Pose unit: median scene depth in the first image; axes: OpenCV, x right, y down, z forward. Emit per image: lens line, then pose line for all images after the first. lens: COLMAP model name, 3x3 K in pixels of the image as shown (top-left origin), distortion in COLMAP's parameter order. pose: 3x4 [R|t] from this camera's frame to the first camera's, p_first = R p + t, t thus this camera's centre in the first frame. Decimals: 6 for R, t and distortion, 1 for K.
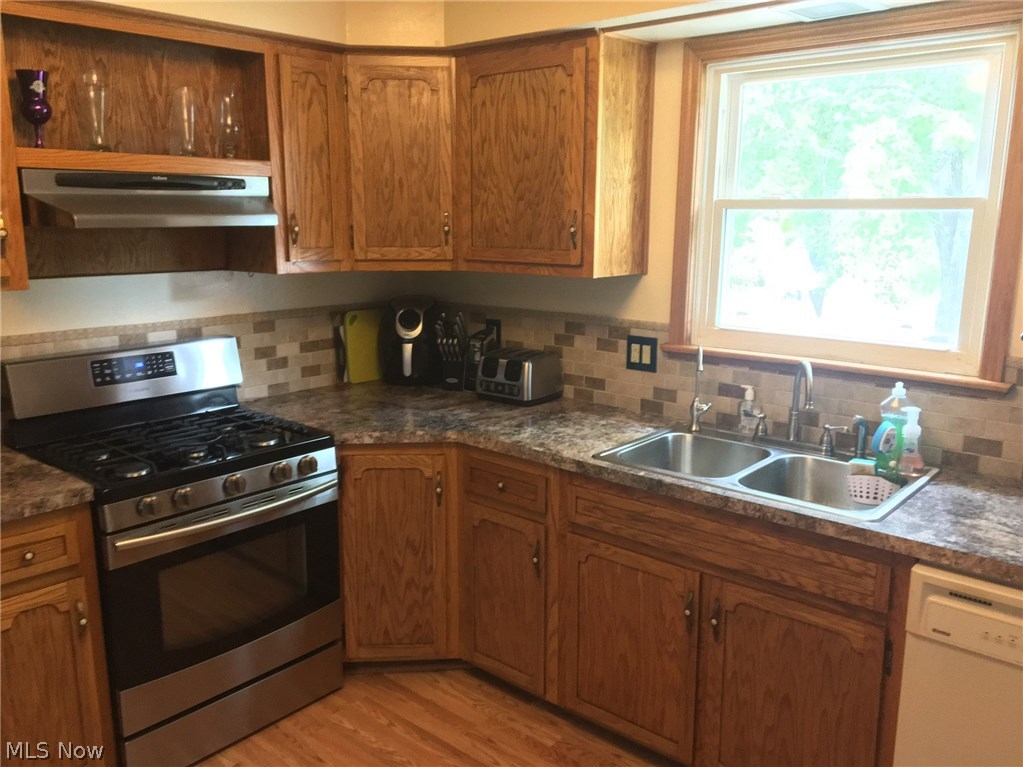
lens RADIAL K [[850.2, 0, 511.9], [0, 850.2, 386.1], [0, 0, 1]] dist [0.046810, -0.063600]
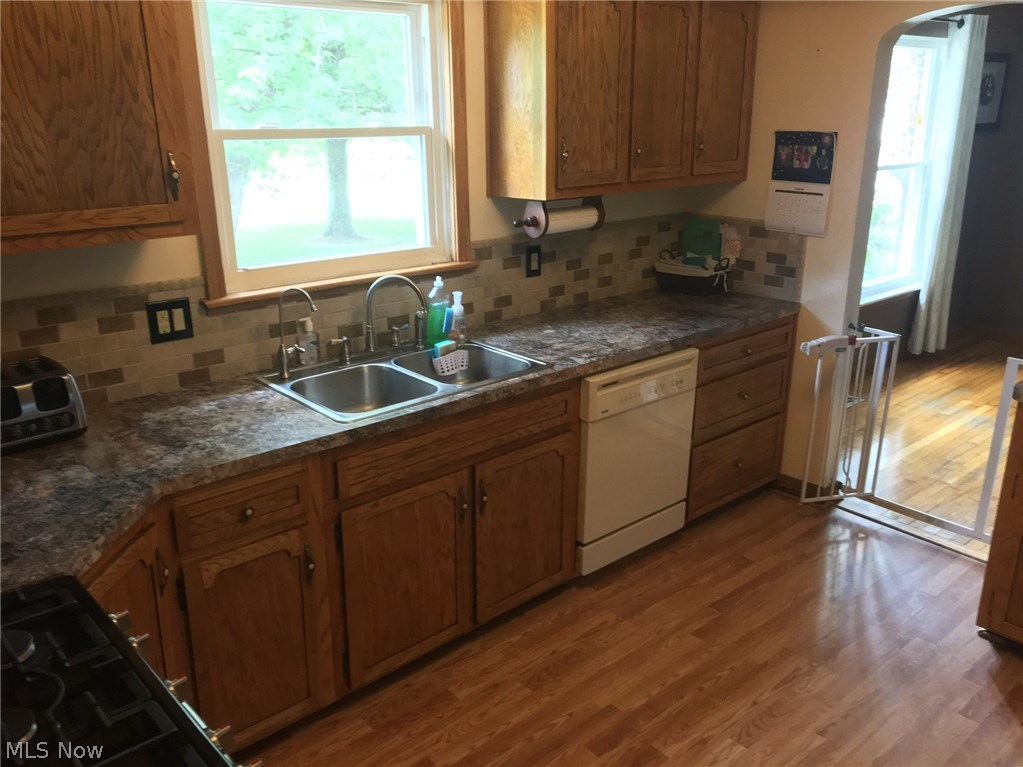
lens RADIAL K [[850.2, 0, 512.7], [0, 850.2, 383.2], [0, 0, 1]] dist [0.046810, -0.063600]
pose [[0.119466, -0.309295, 0.943432, -0.656409], [0.199844, 0.938280, 0.282300, -0.160260], [-0.972517, 0.154814, 0.173903, 0.581467]]
